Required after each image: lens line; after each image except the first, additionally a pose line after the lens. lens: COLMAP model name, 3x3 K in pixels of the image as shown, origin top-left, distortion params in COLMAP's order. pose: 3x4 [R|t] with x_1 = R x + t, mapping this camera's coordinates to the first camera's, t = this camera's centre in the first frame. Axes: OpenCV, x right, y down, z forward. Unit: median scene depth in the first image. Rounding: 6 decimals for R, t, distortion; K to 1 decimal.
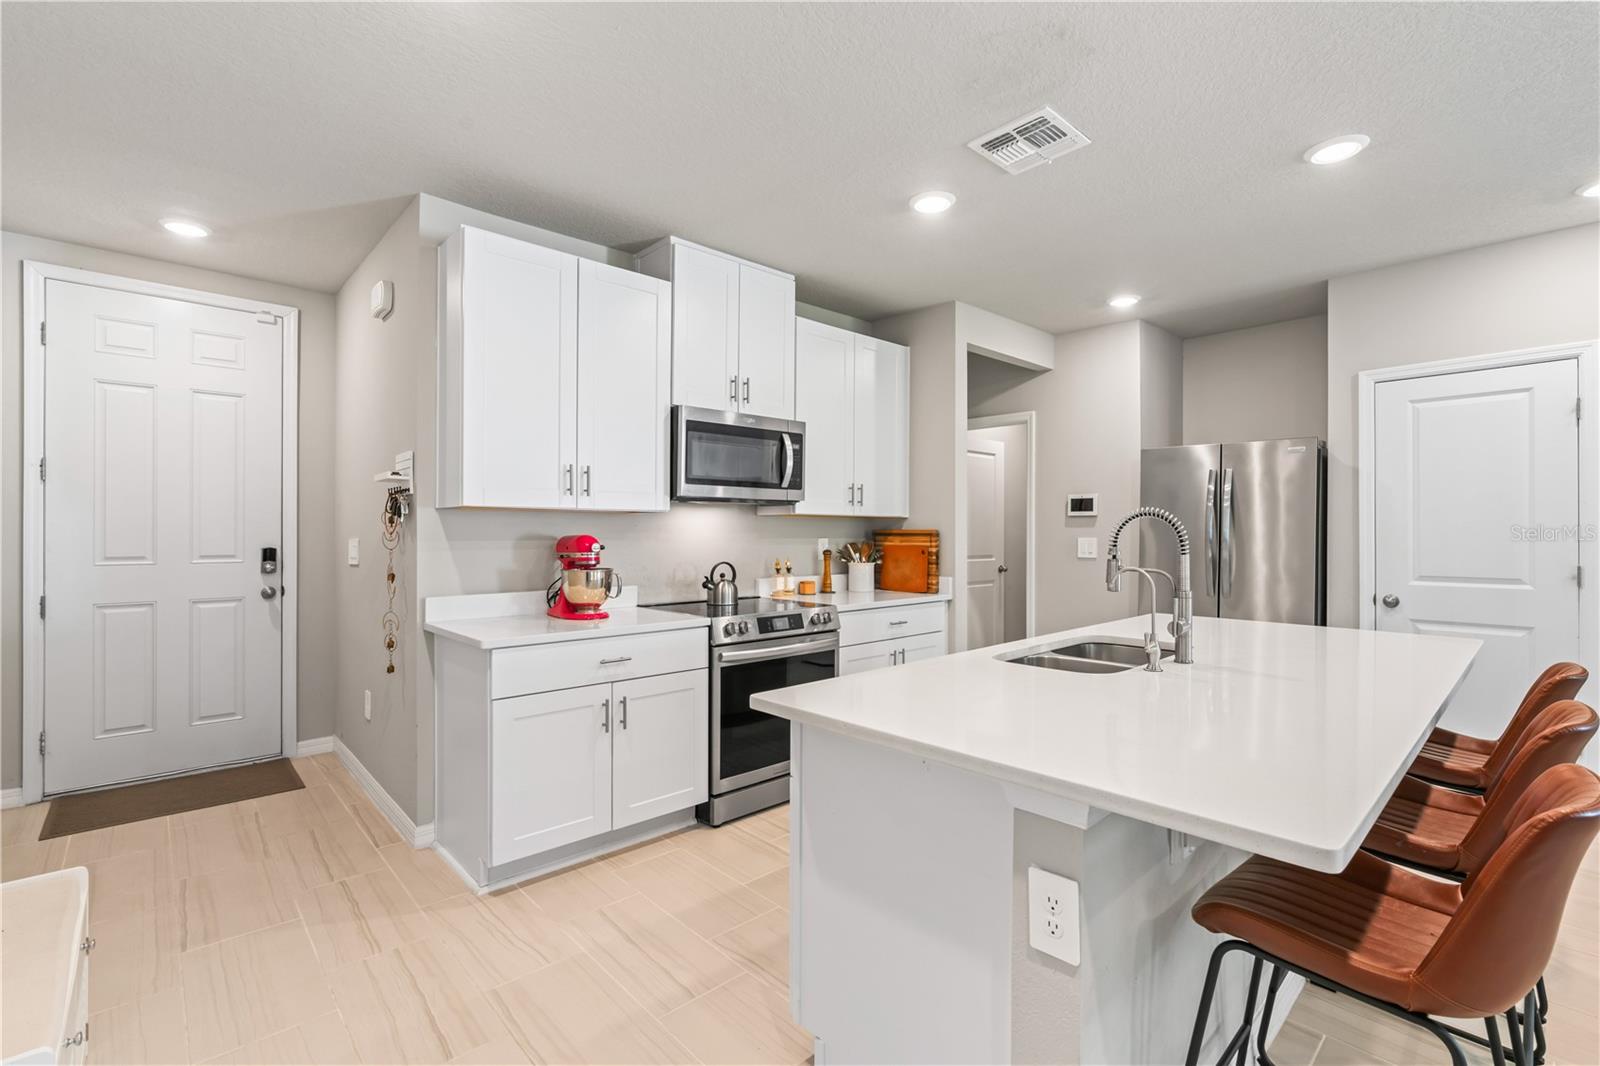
lens RADIAL K [[721.0, 0, 805.1], [0, 721.0, 529.3], [0, 0, 1]] dist [-0.015653, 0.006823]
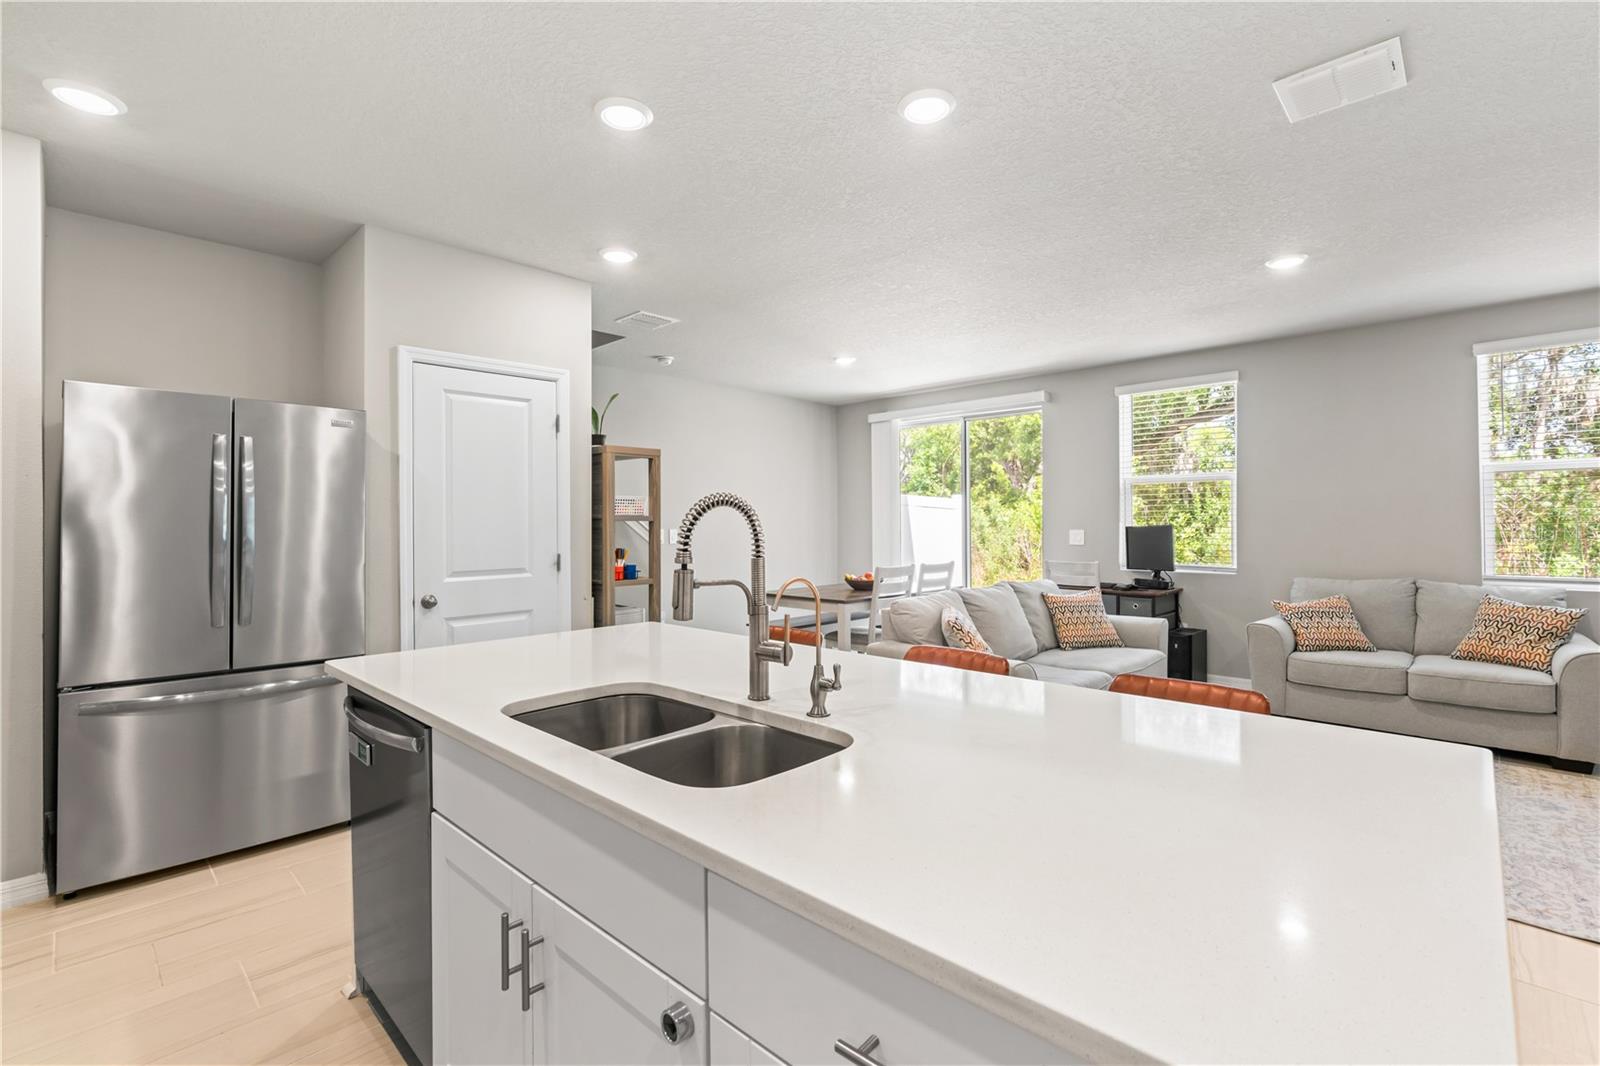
lens RADIAL K [[721.0, 0, 802.1], [0, 721.0, 518.9], [0, 0, 1]] dist [-0.015653, 0.006823]
pose [[-0.055494, 0.005233, 0.998445, -0.130601], [0.003940, 0.999980, -0.005022, -0.000113], [-0.998451, 0.003655, -0.055514, 0.560185]]
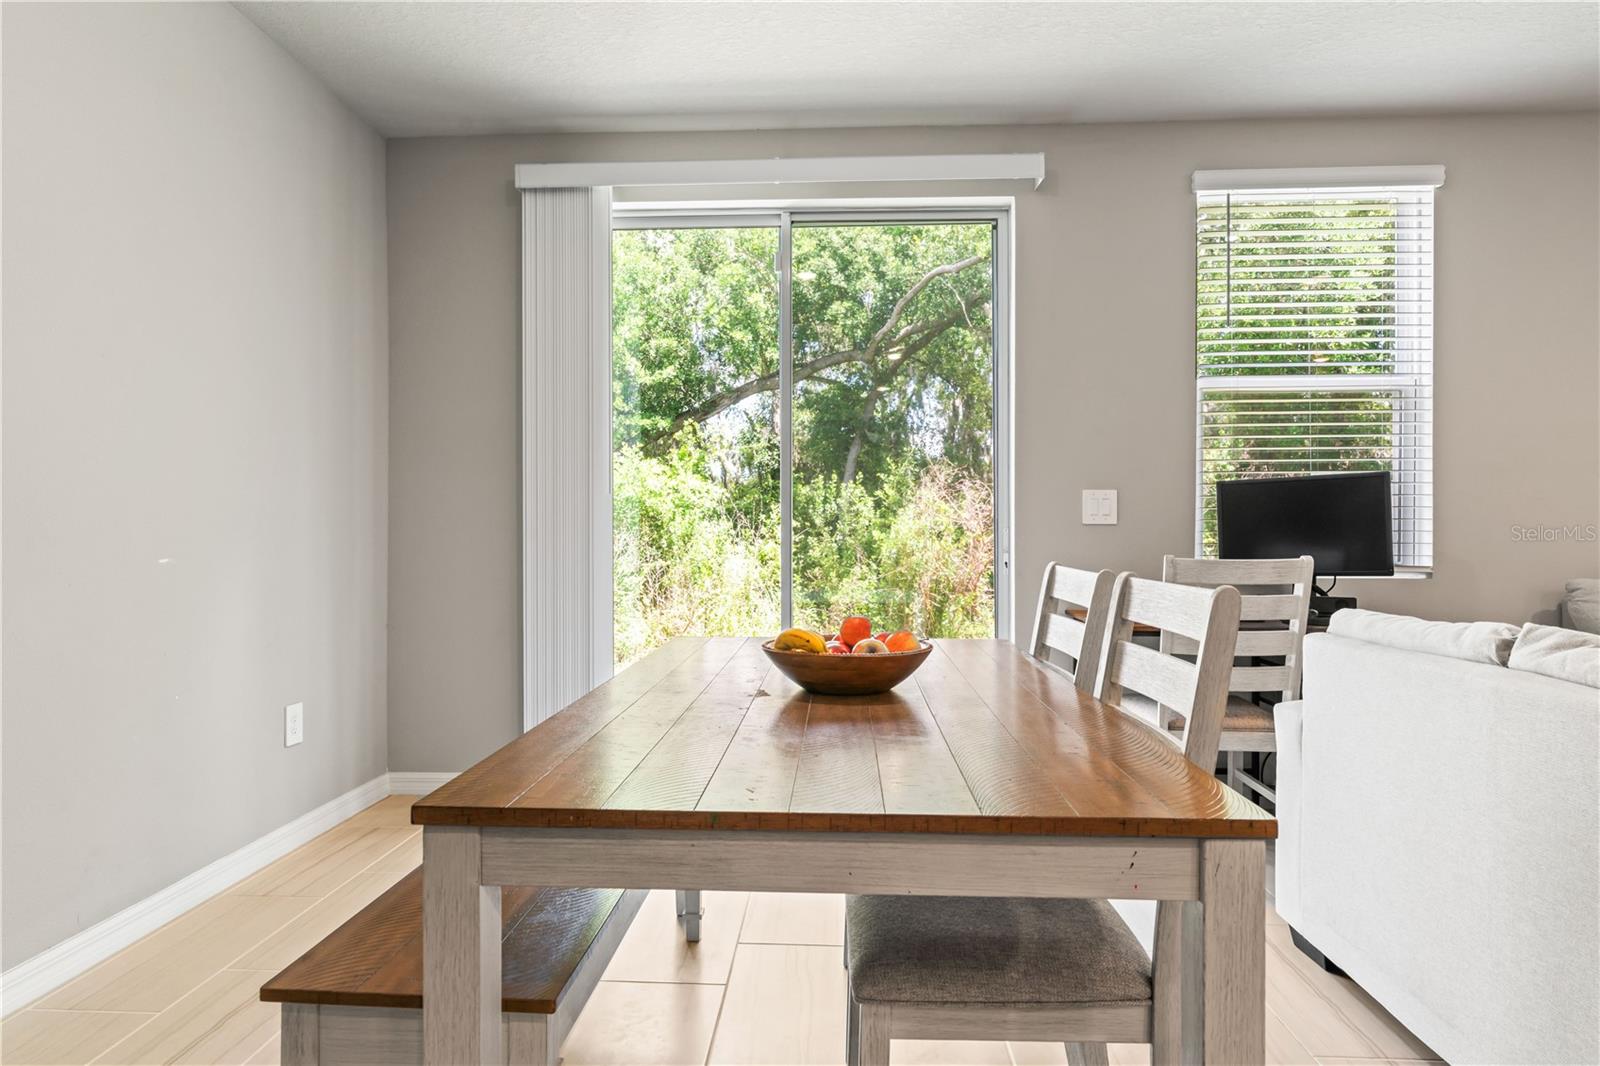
lens RADIAL K [[888.2, 0, 799.7], [0, 888.2, 534.1], [0, 0, 1]] dist [-0.002051, 0.002498]
pose [[-0.702839, -0.000884, 0.711348, 1.111781], [0.001824, 0.999994, 0.003044, 0.062171], [-0.711346, 0.003437, -0.702833, 0.682589]]
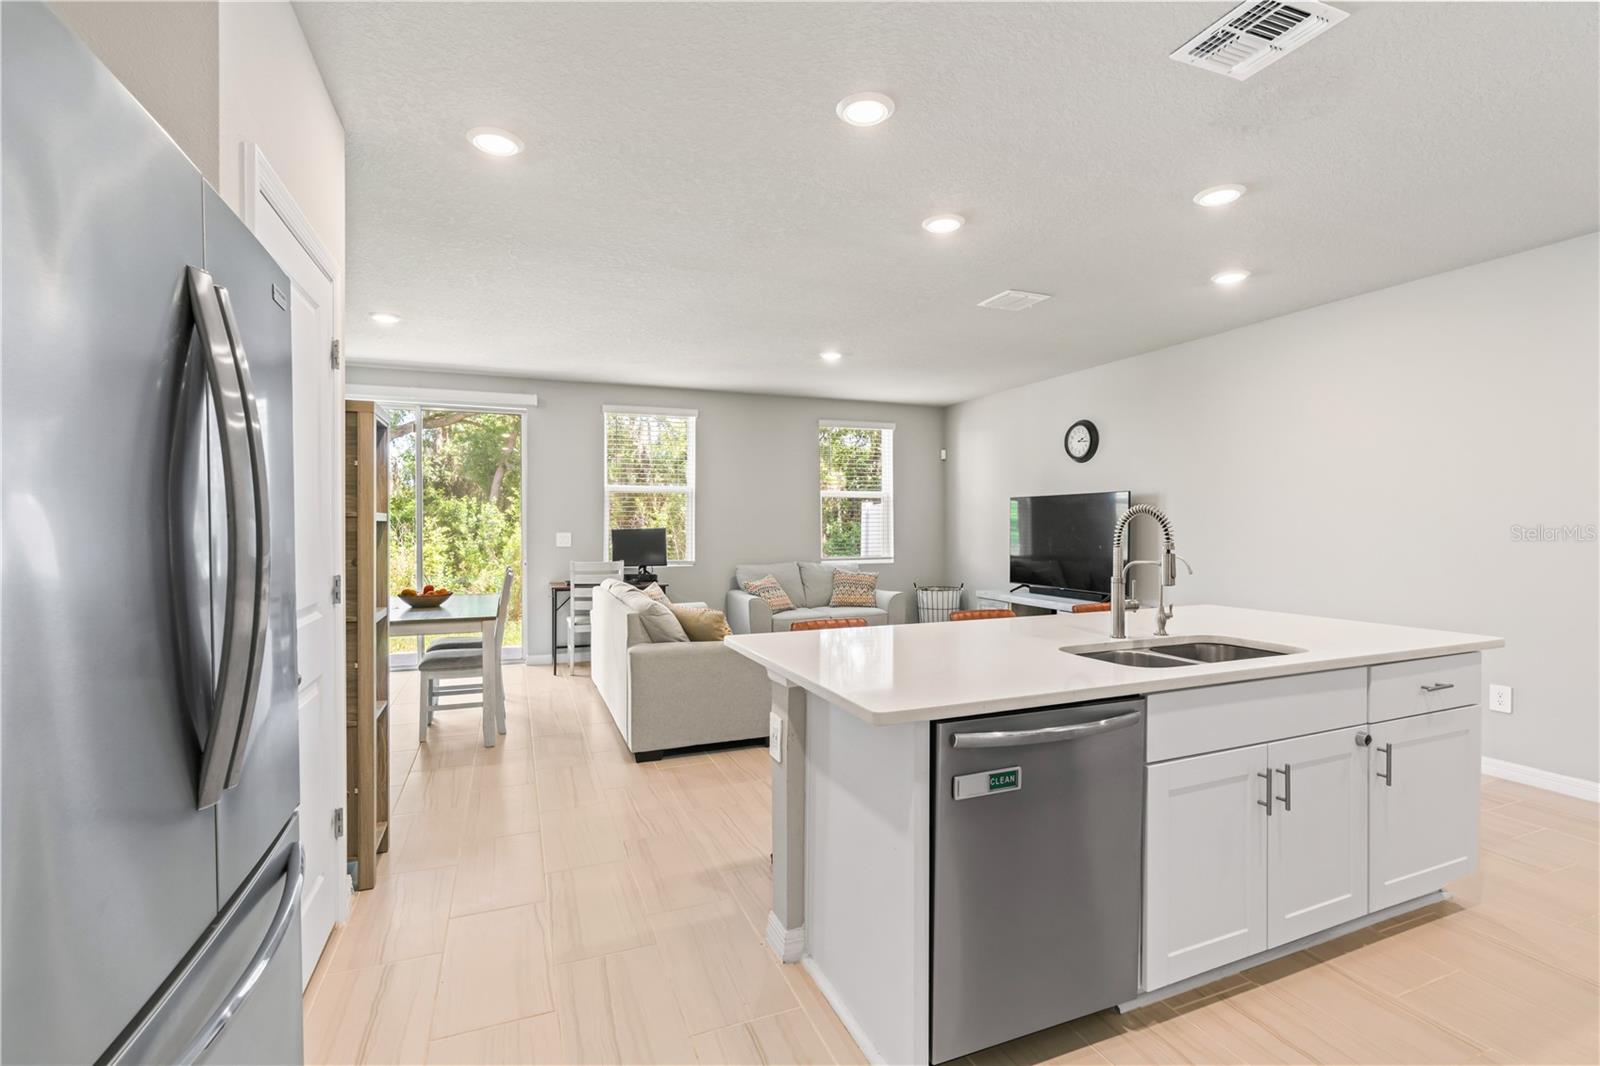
lens RADIAL K [[721.0, 0, 797.1], [0, 721.0, 530.2], [0, 0, 1]] dist [-0.015653, 0.006823]
pose [[-0.934949, -0.001942, 0.354776, 0.353702], [0.000532, 0.999976, 0.006877, 0.001055], [-0.354781, 0.006618, -0.934926, 1.300525]]
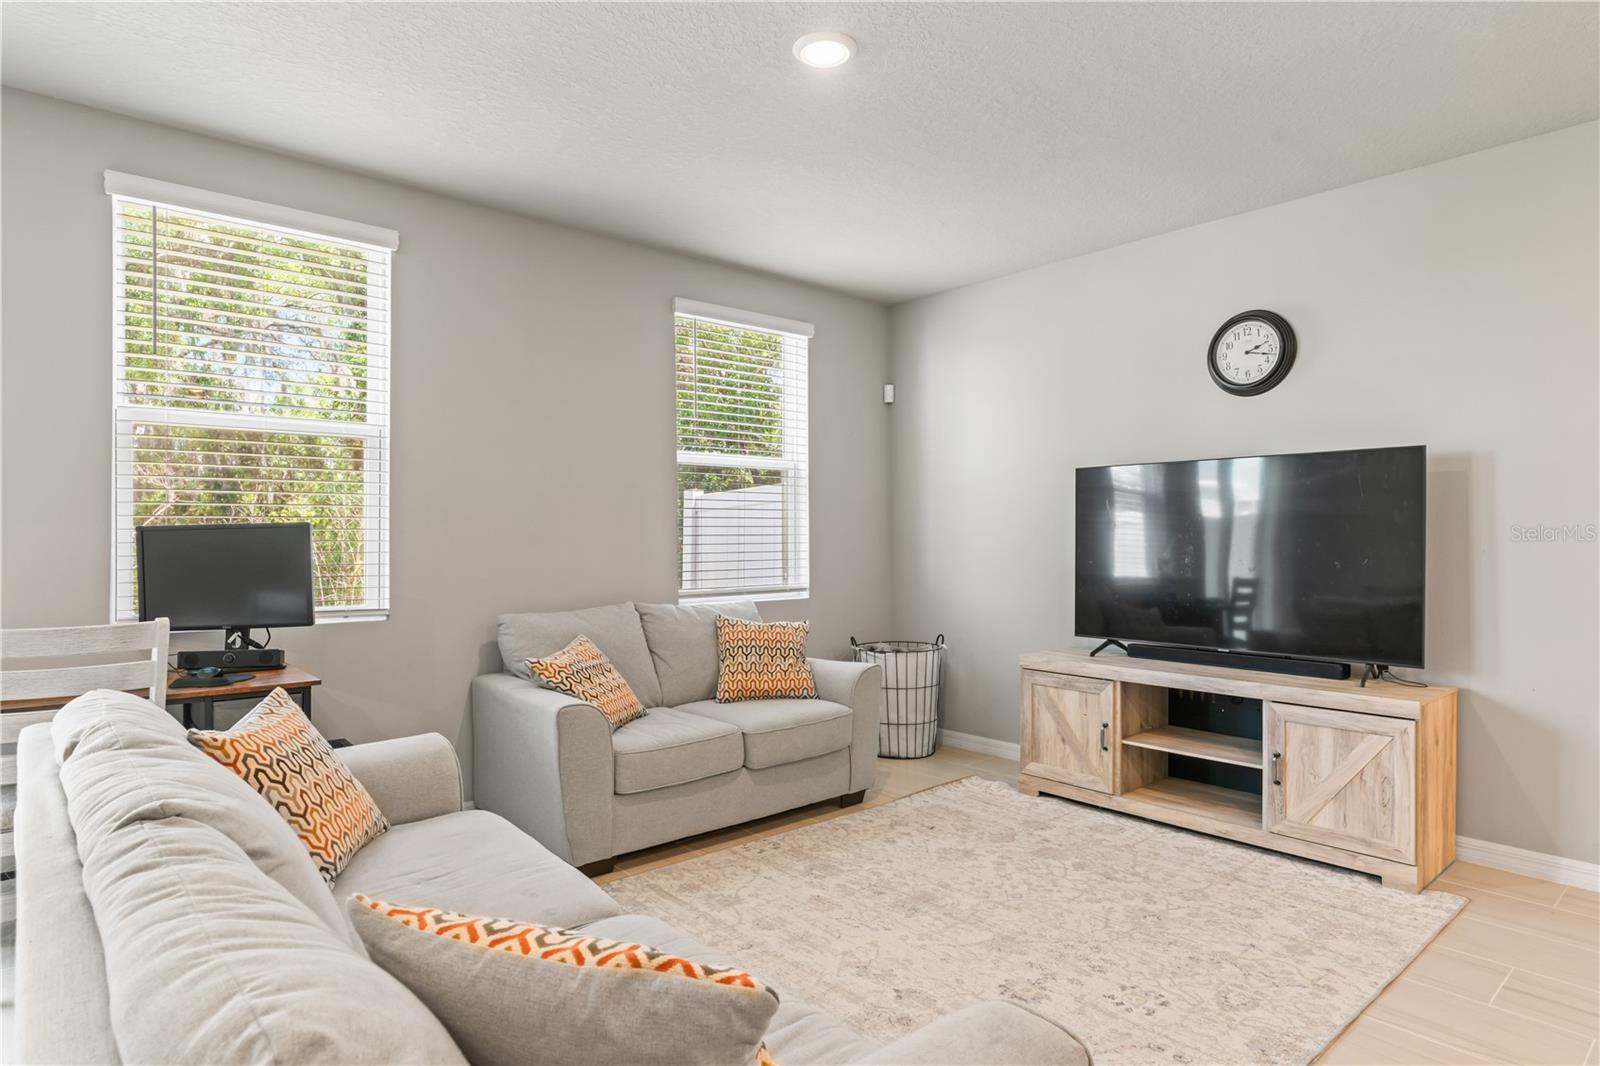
lens RADIAL K [[888.2, 0, 797.7], [0, 888.2, 538.2], [0, 0, 1]] dist [-0.002051, 0.002498]
pose [[-0.999681, -0.000376, 0.025252, 0.836006], [-0.000355, 1.000000, 0.000852, 0.021264], [-0.025253, 0.000843, -0.999681, 0.529969]]
